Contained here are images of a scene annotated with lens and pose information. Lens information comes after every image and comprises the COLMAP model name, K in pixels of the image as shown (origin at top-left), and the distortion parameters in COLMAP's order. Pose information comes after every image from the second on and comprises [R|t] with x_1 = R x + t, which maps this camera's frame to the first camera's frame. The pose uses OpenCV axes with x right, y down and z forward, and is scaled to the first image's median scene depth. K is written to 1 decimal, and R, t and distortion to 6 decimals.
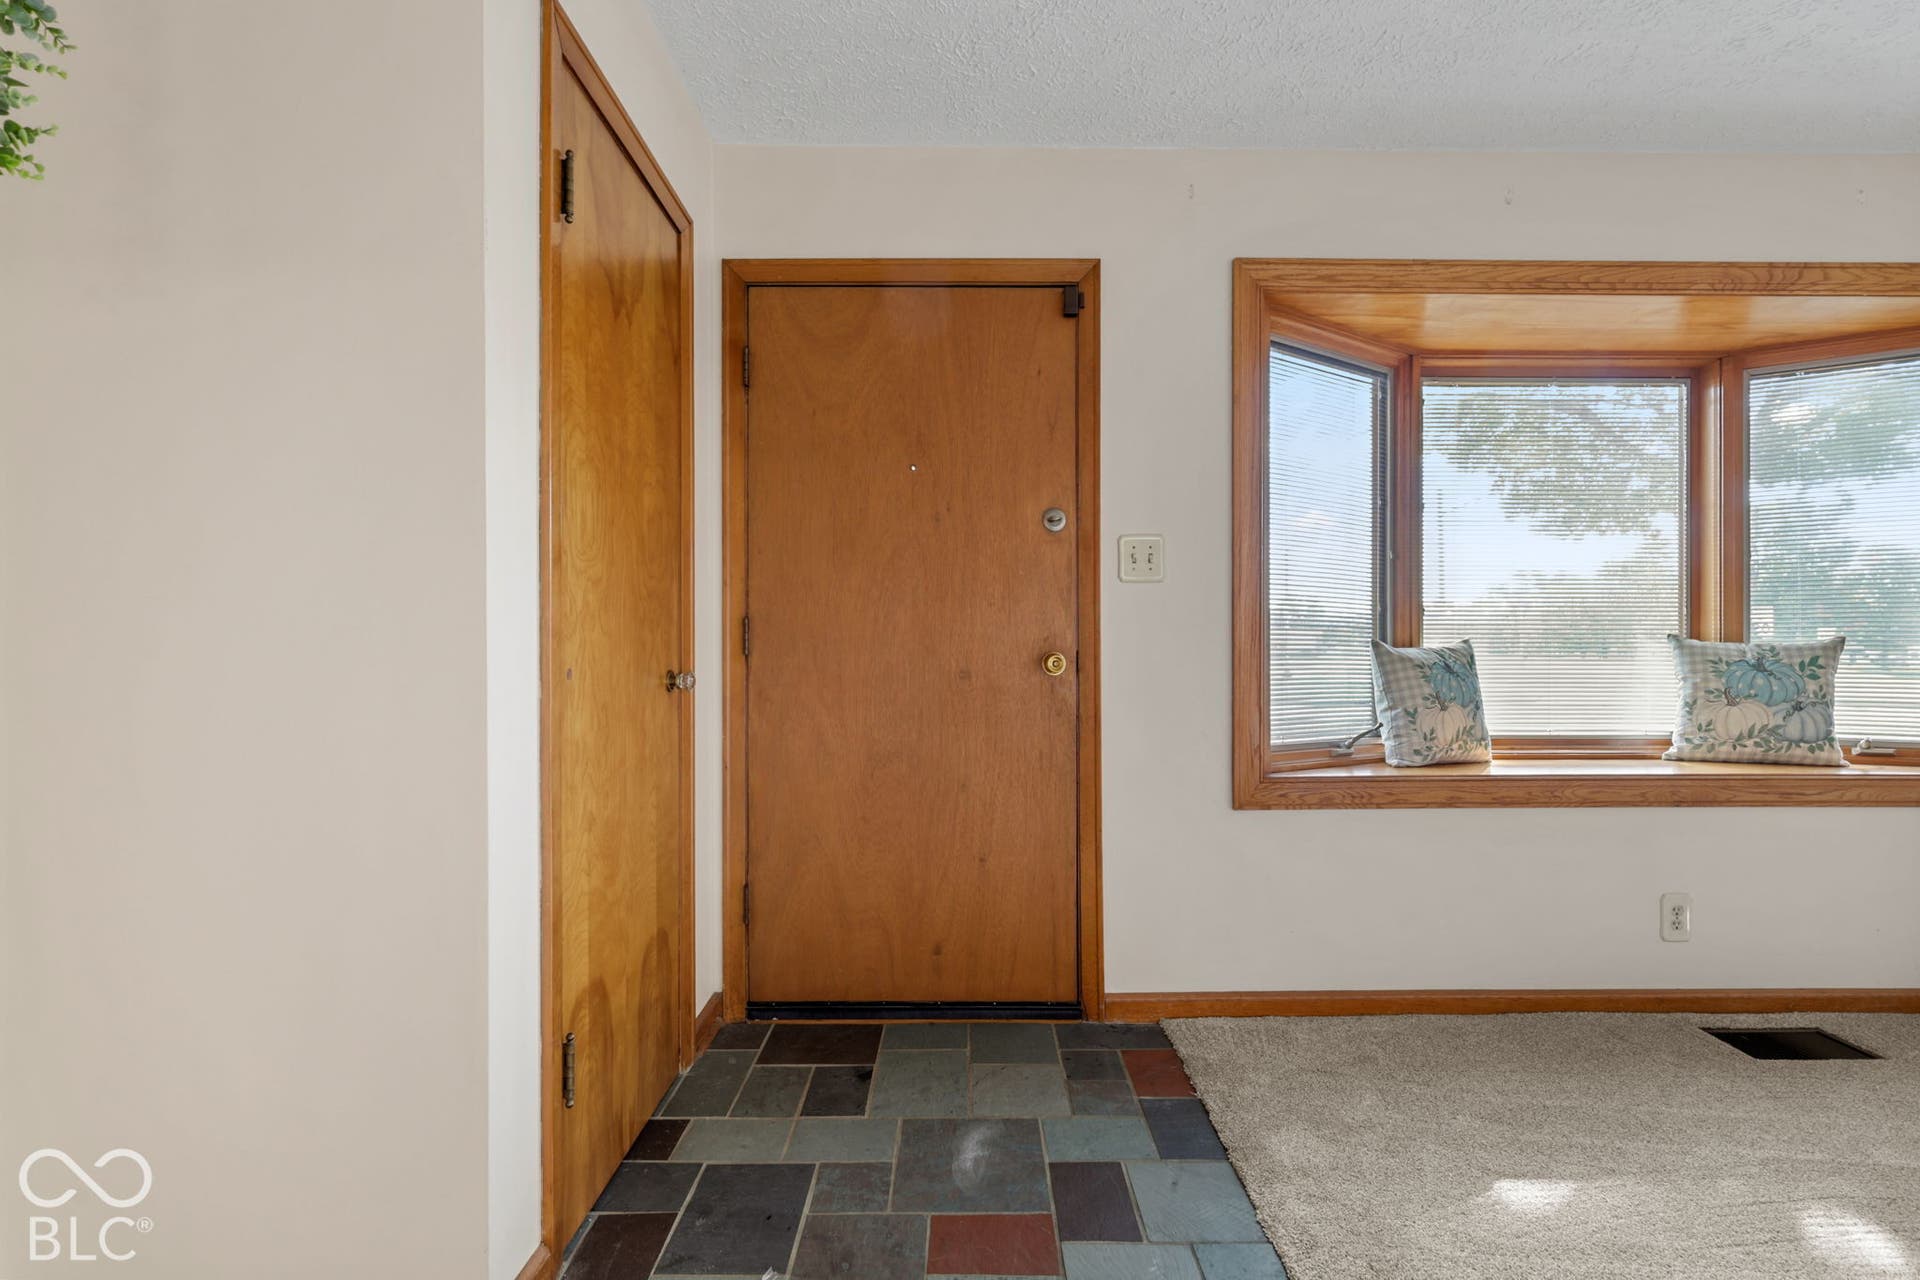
lens RADIAL K [[829.0, 0, 969.3], [0, 829.0, 637.9], [0, 0, 1]] dist [0.000679, 0.000012]
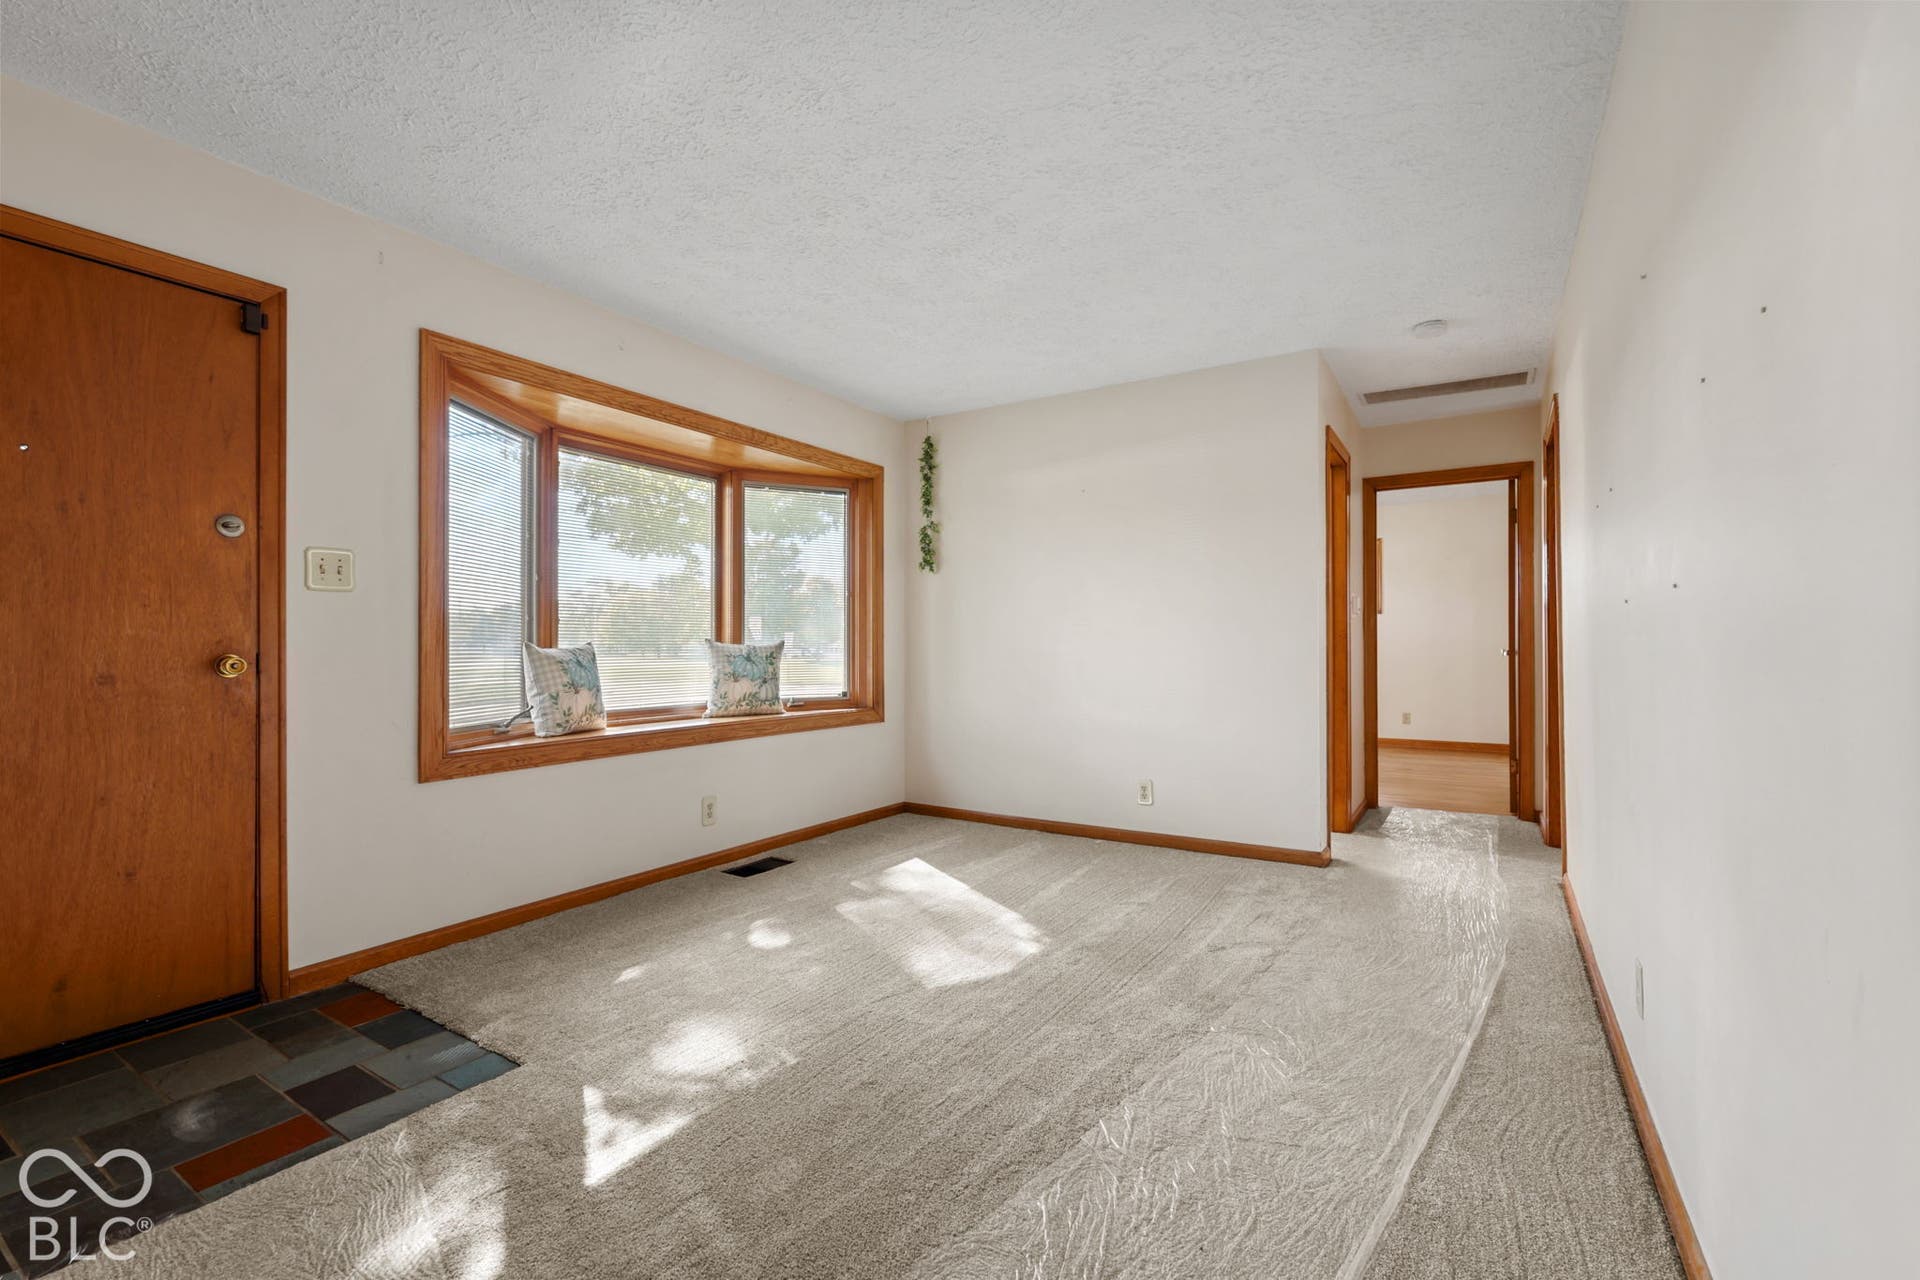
lens RADIAL K [[839.2, 0, 963.0], [0, 839.2, 648.9], [0, 0, 1]] dist [0.001198, 0.000439]
pose [[0.537977, -0.005912, 0.842939, -0.263585], [-0.004918, 0.999936, 0.010152, -0.004498], [-0.842945, -0.009607, 0.537914, -0.299427]]
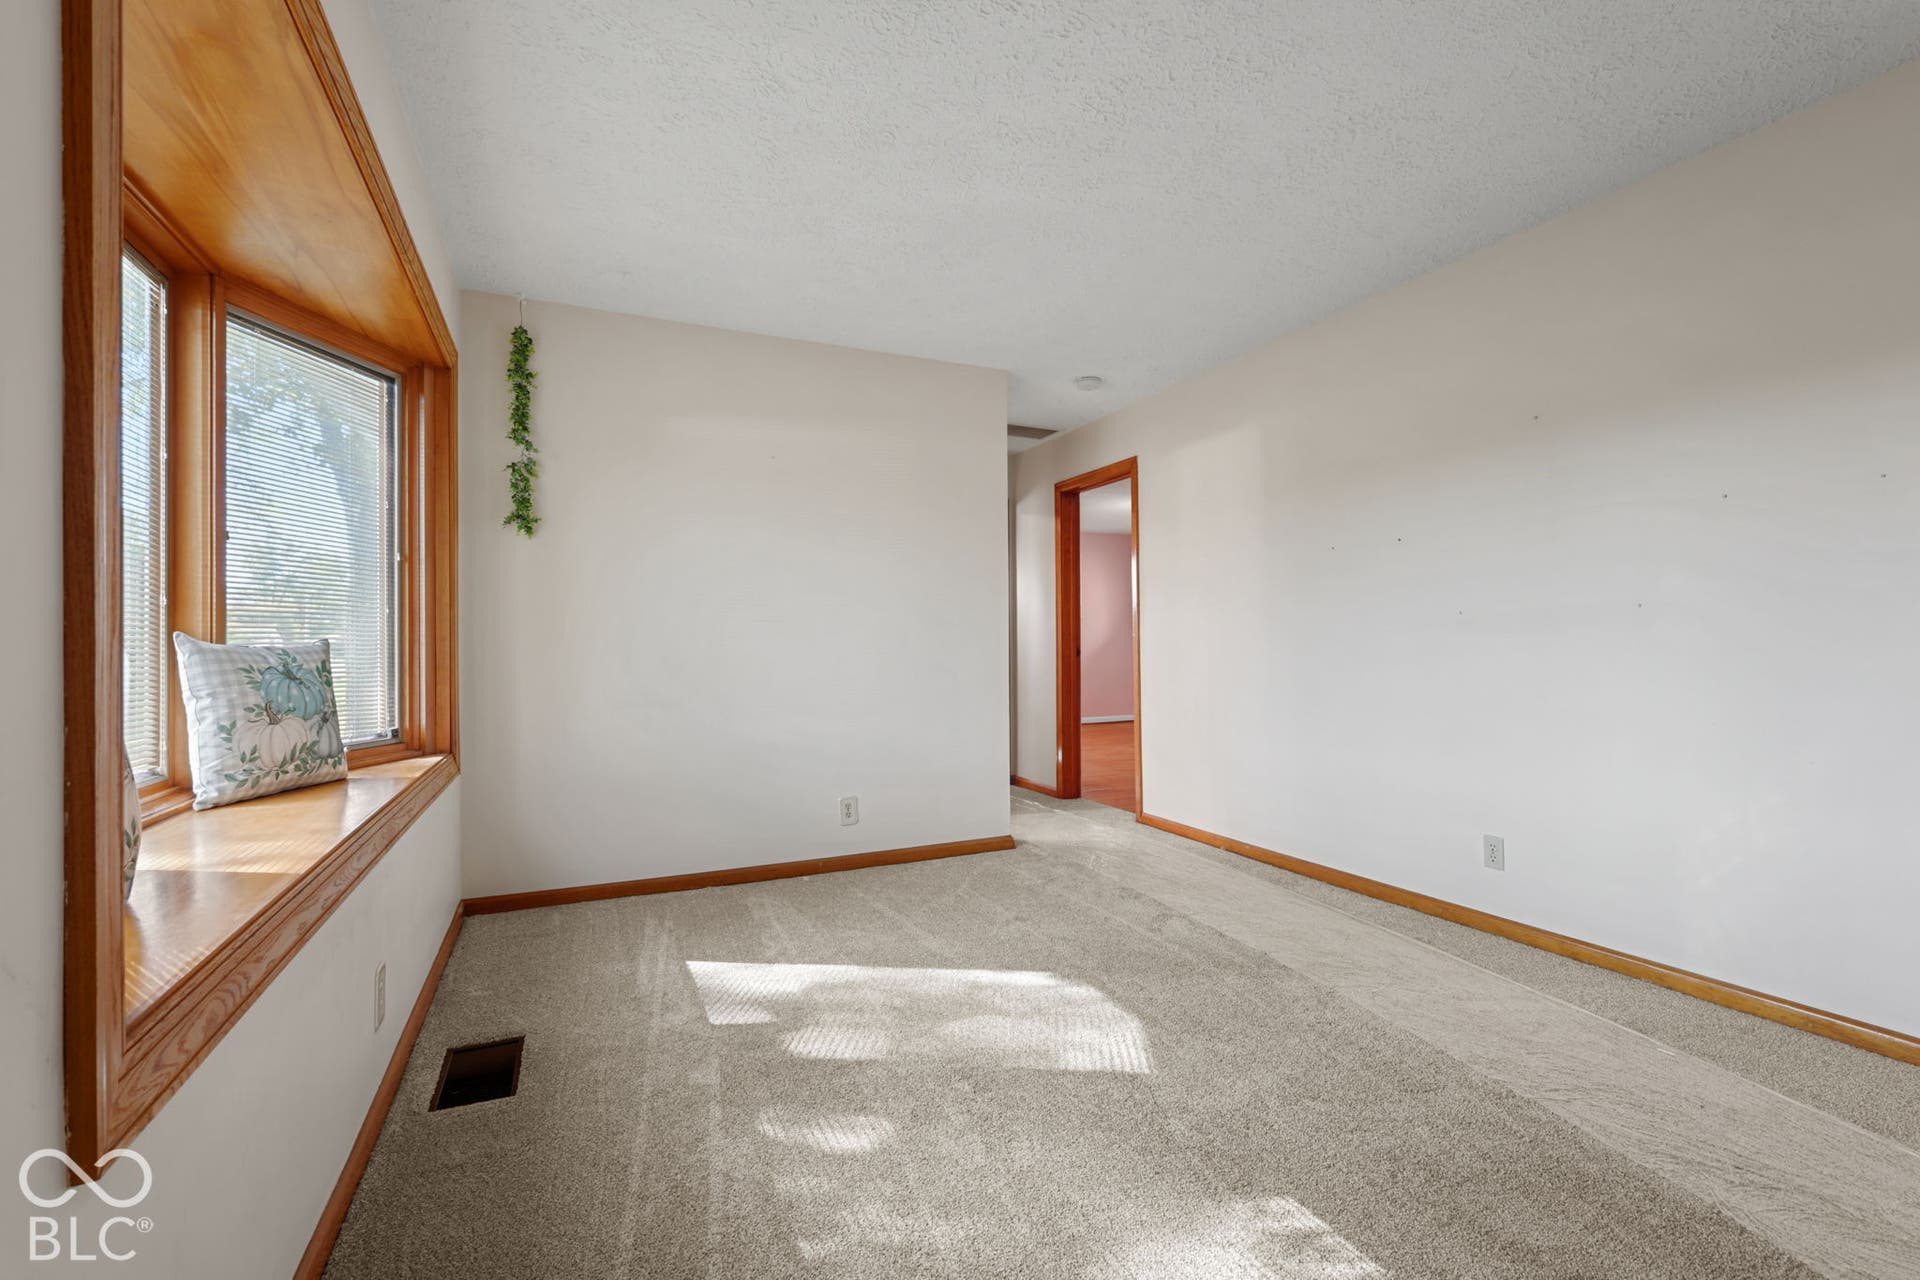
lens RADIAL K [[839.2, 0, 963.0], [0, 839.2, 648.9], [0, 0, 1]] dist [0.001198, 0.000439]
pose [[-0.426166, -0.002824, 0.904640, -0.094989], [-0.003418, 0.999993, 0.001511, 0.005898], [-0.904638, -0.002448, -0.426173, 0.765272]]
